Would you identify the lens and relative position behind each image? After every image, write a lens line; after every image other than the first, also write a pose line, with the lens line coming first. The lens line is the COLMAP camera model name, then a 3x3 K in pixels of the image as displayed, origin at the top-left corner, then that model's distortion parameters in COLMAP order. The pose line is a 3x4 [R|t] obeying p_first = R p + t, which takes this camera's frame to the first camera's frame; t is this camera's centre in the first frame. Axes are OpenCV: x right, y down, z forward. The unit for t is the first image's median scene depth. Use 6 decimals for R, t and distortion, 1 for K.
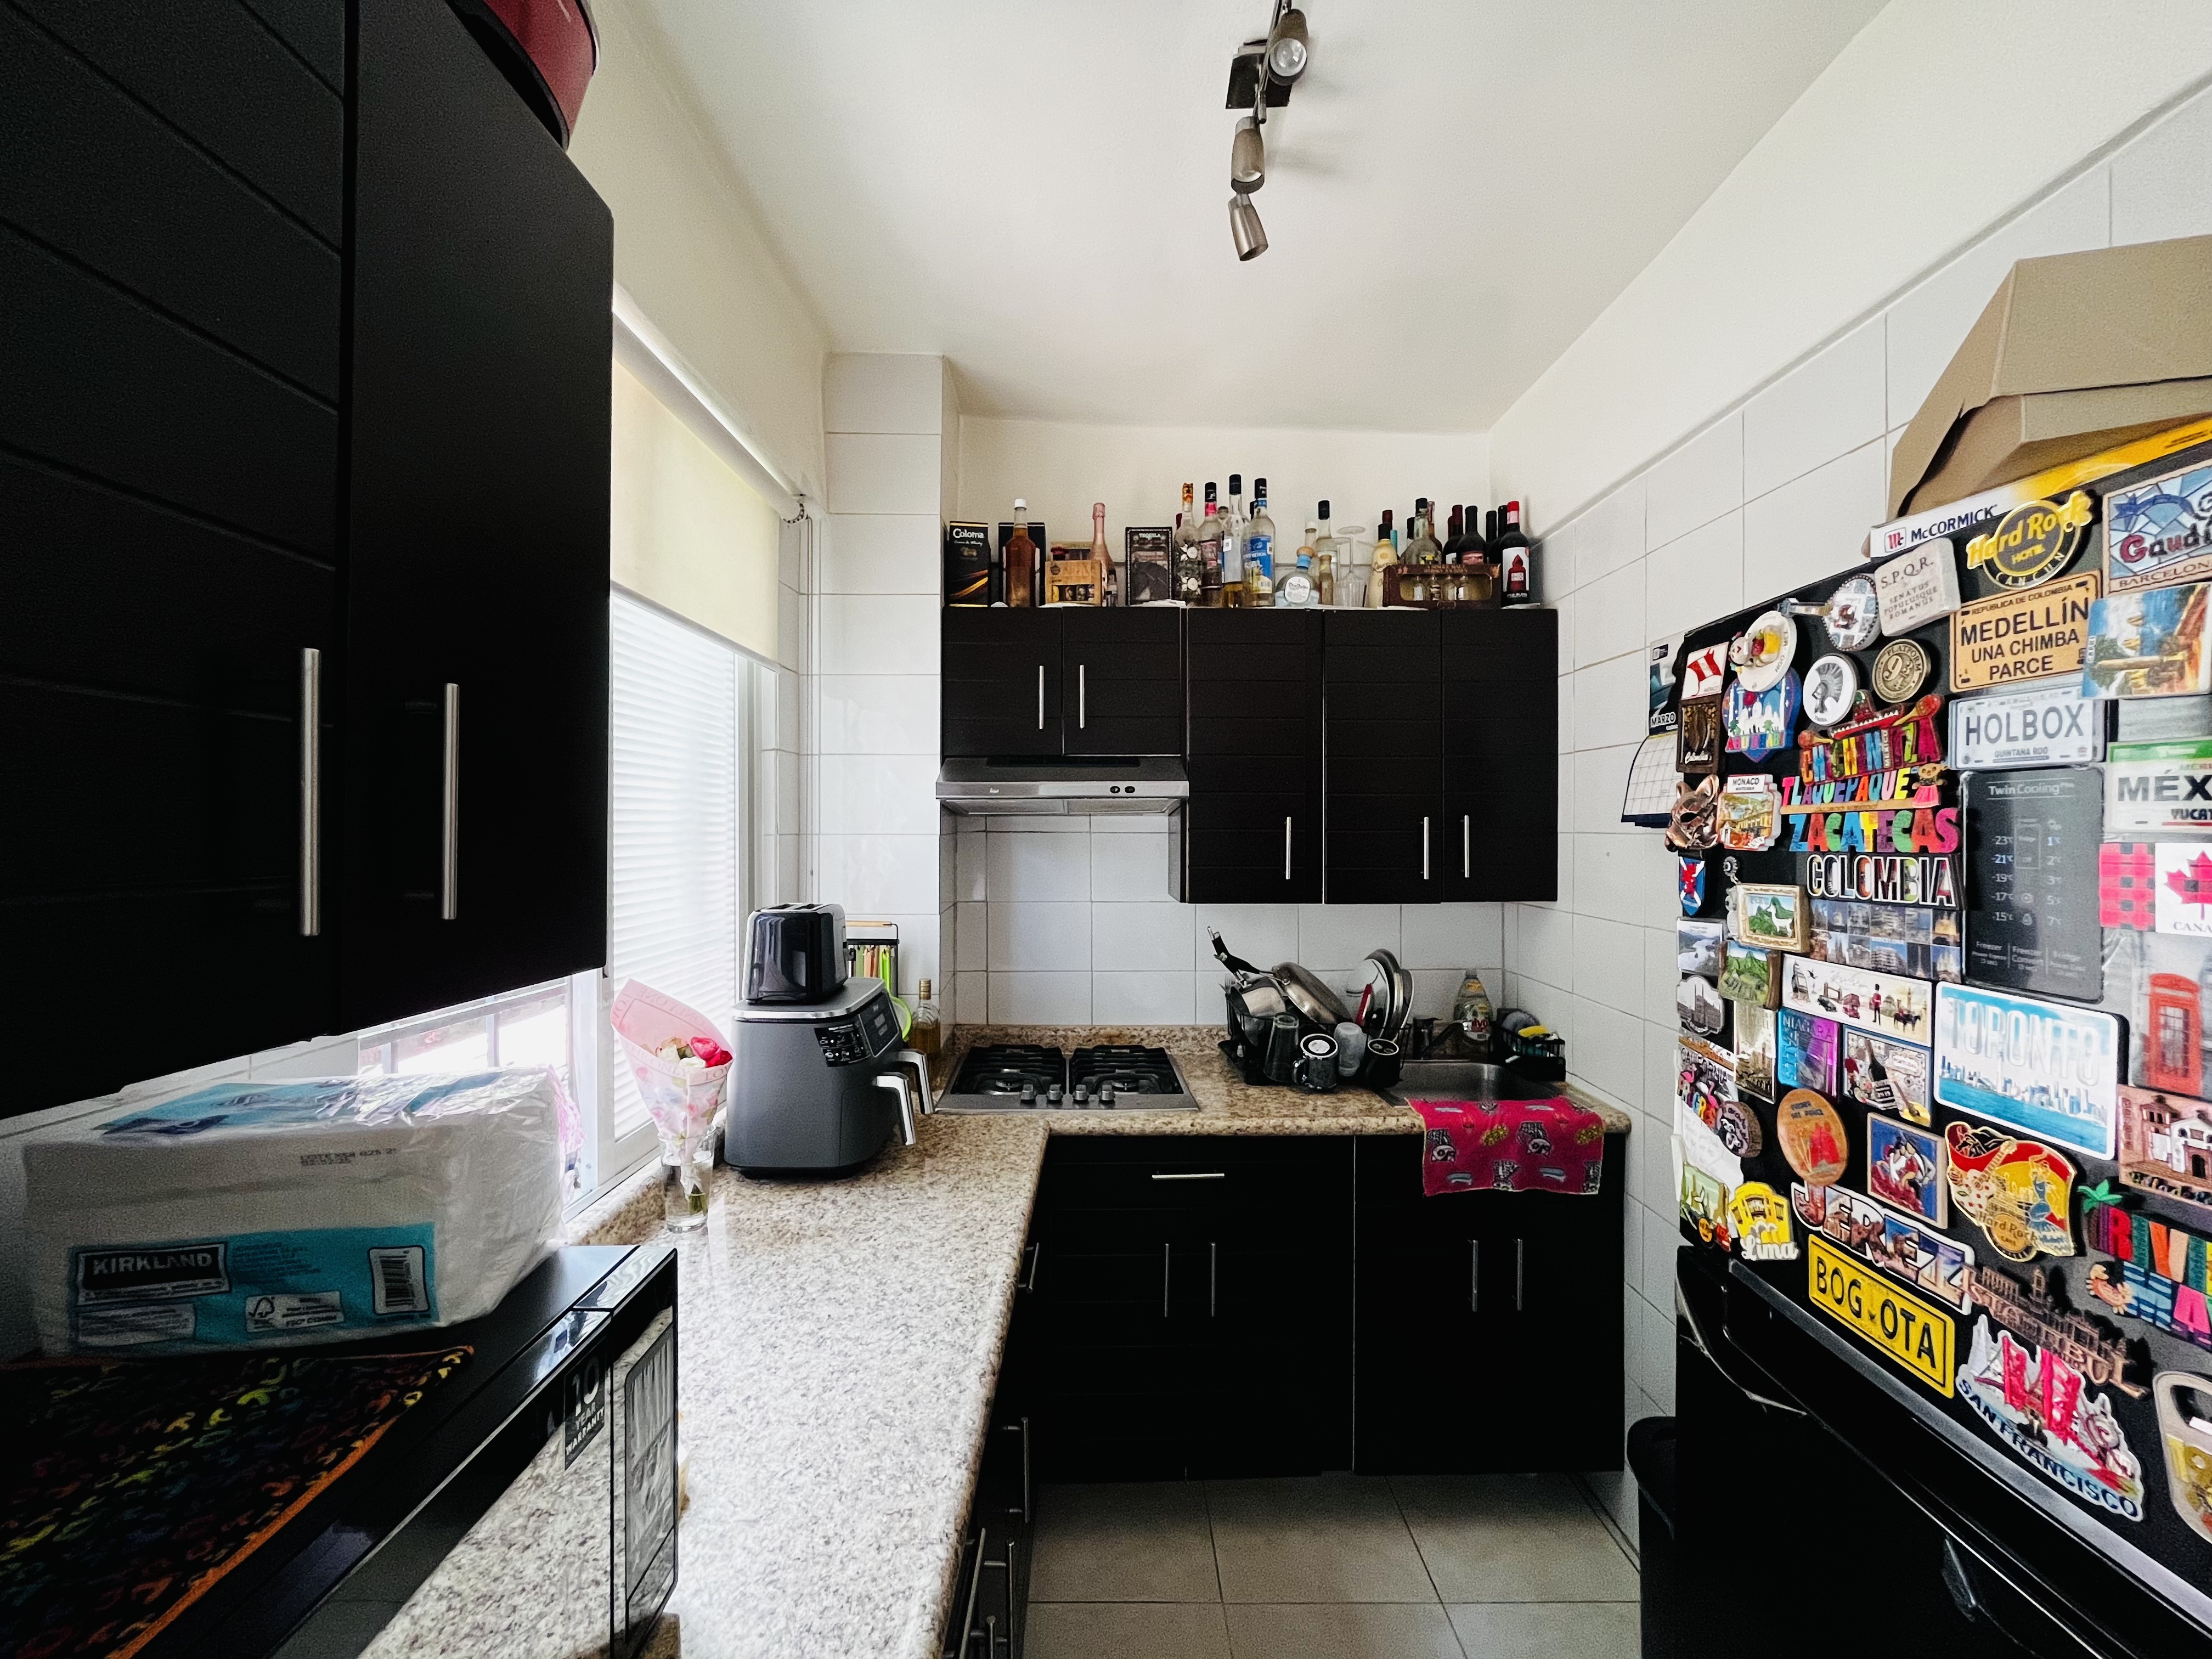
lens RADIAL K [[892.4, 0, 1104.1], [0, 892.4, 828.4], [0, 0, 1]] dist [-0.001674, 0.000878]
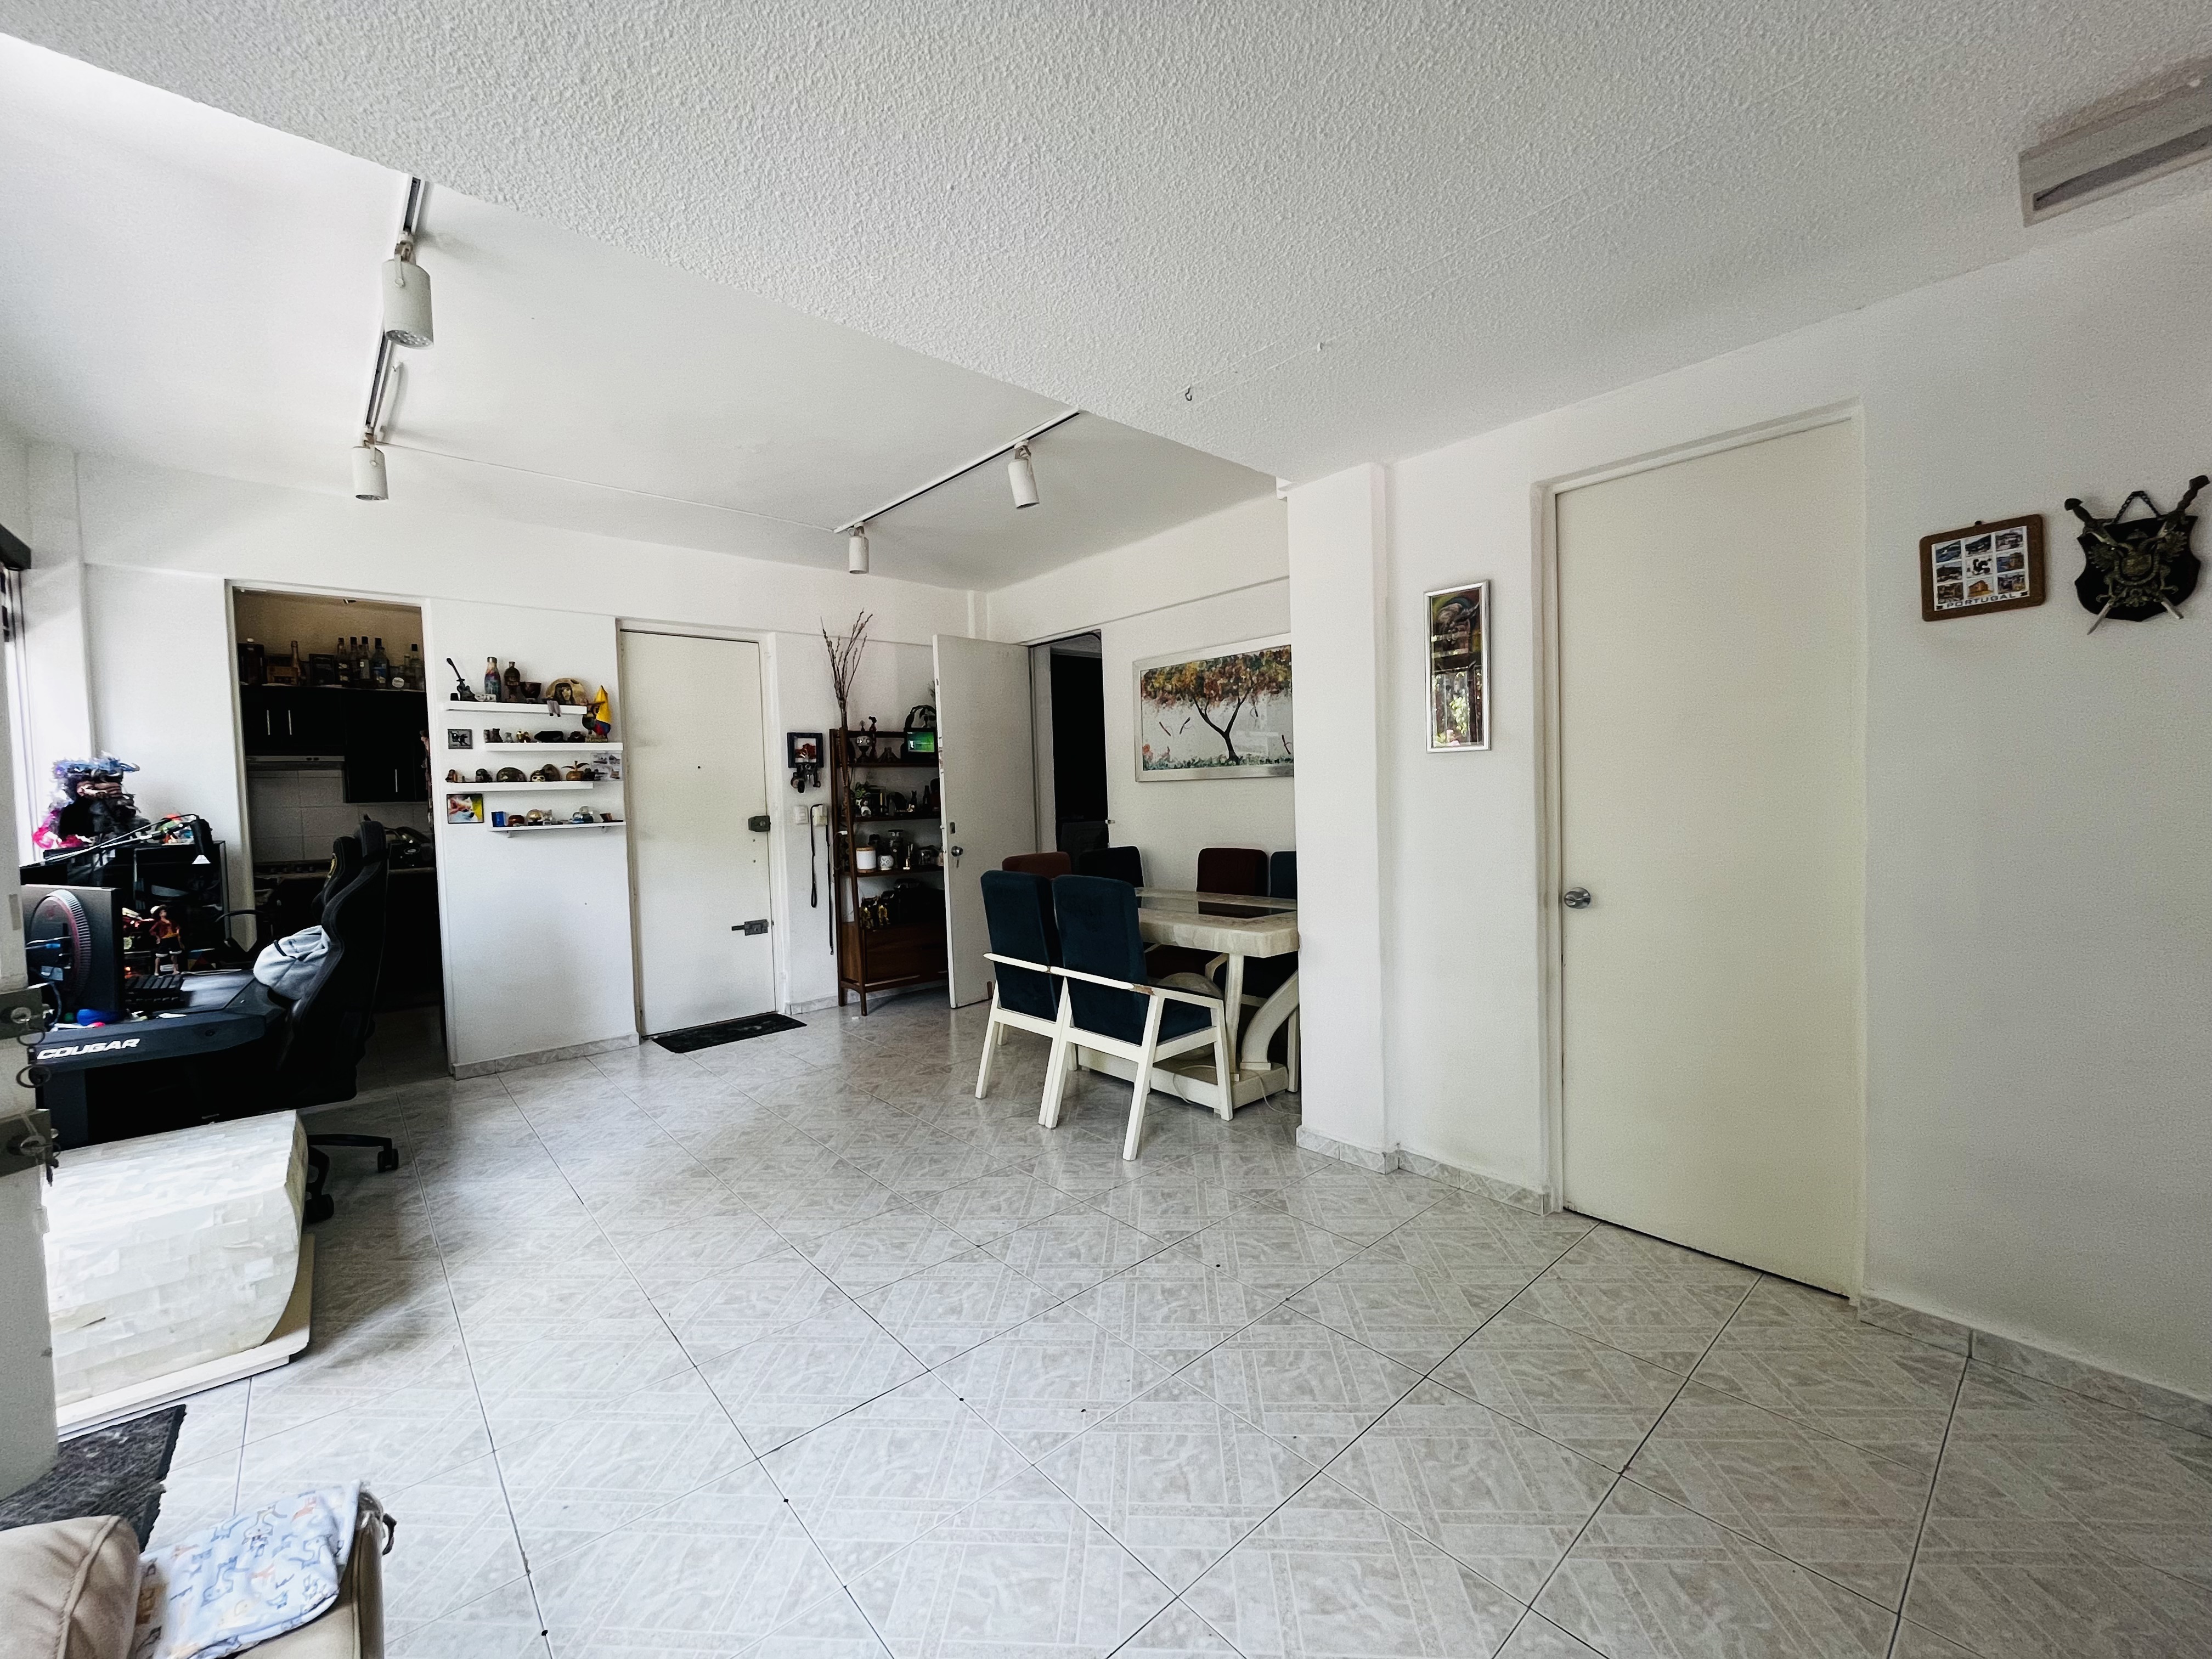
lens RADIAL K [[892.4, 0, 1095.4], [0, 892.4, 826.1], [0, 0, 1]] dist [-0.001674, 0.000878]
pose [[0.755391, -0.043274, 0.653843, 0.037467], [0.027349, 0.999030, 0.034523, 0.130958], [-0.654703, -0.008197, 0.755842, -2.577776]]
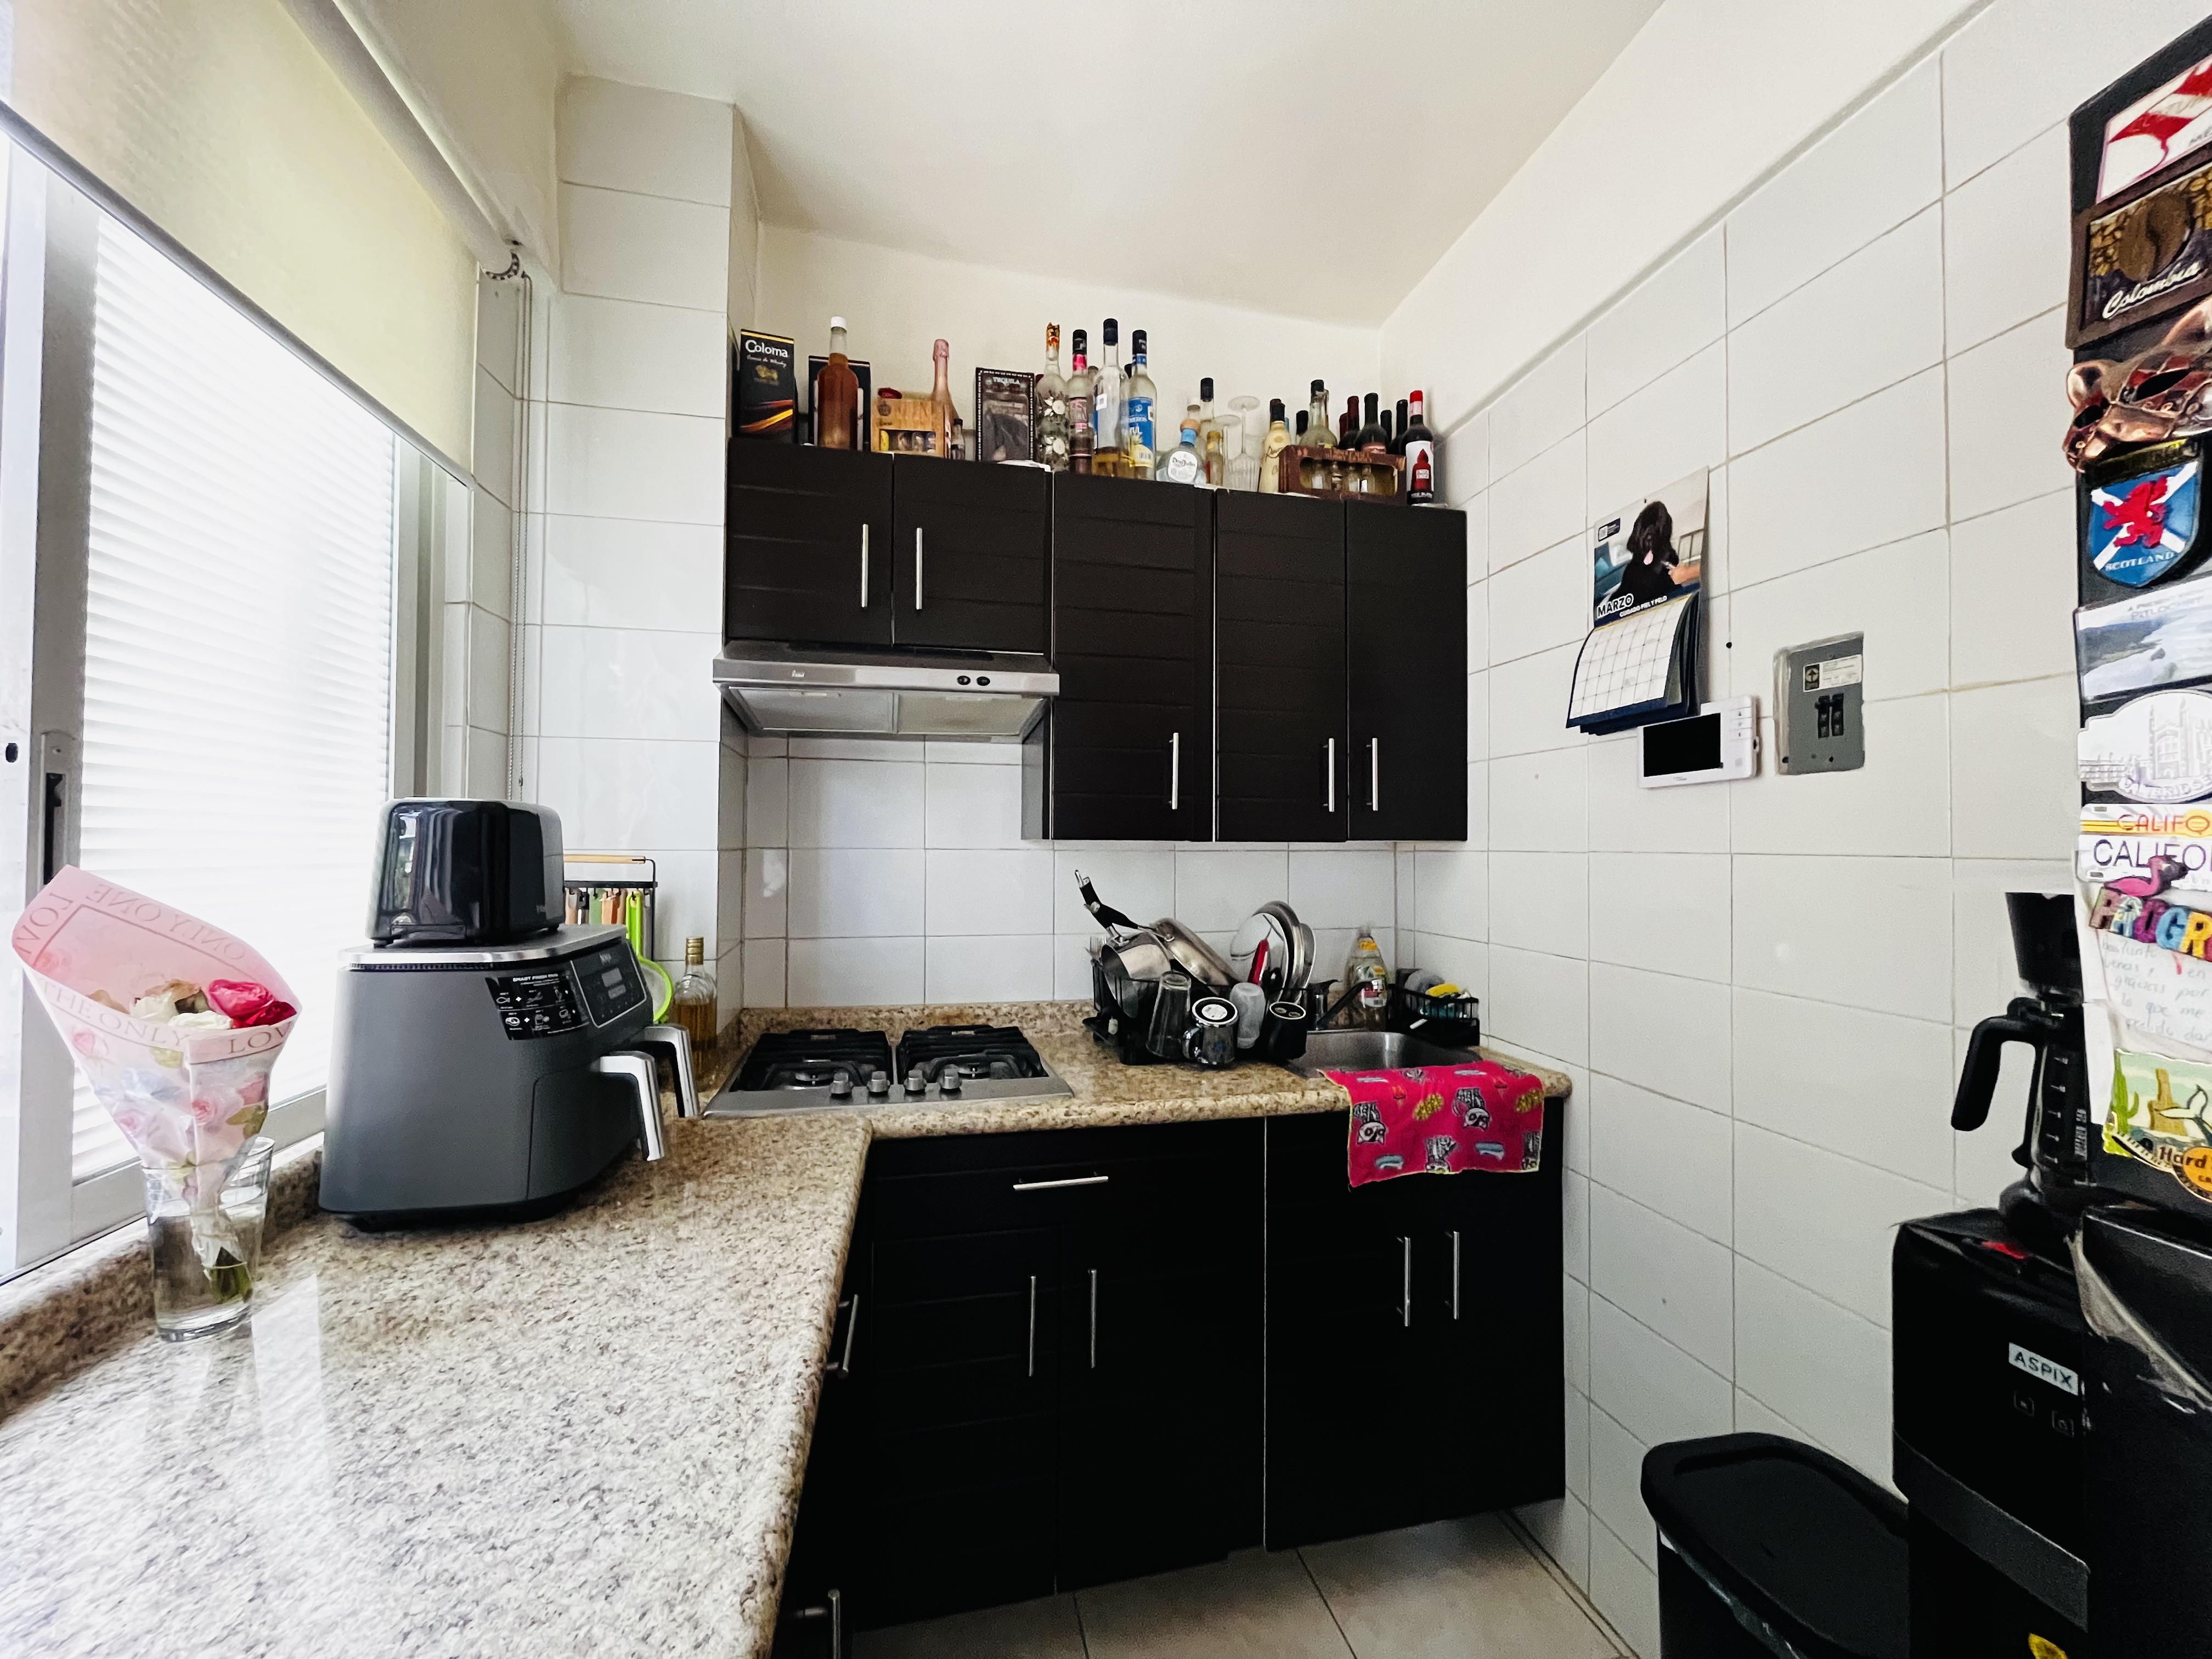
lens RADIAL K [[892.4, 0, 1100.4], [0, 892.4, 826.3], [0, 0, 1]] dist [-0.001674, 0.000878]
pose [[0.979985, 0.009085, 0.198864, -0.023687], [-0.004197, 0.999679, -0.024986, 0.099964], [-0.199027, 0.023651, 0.979708, 0.231173]]
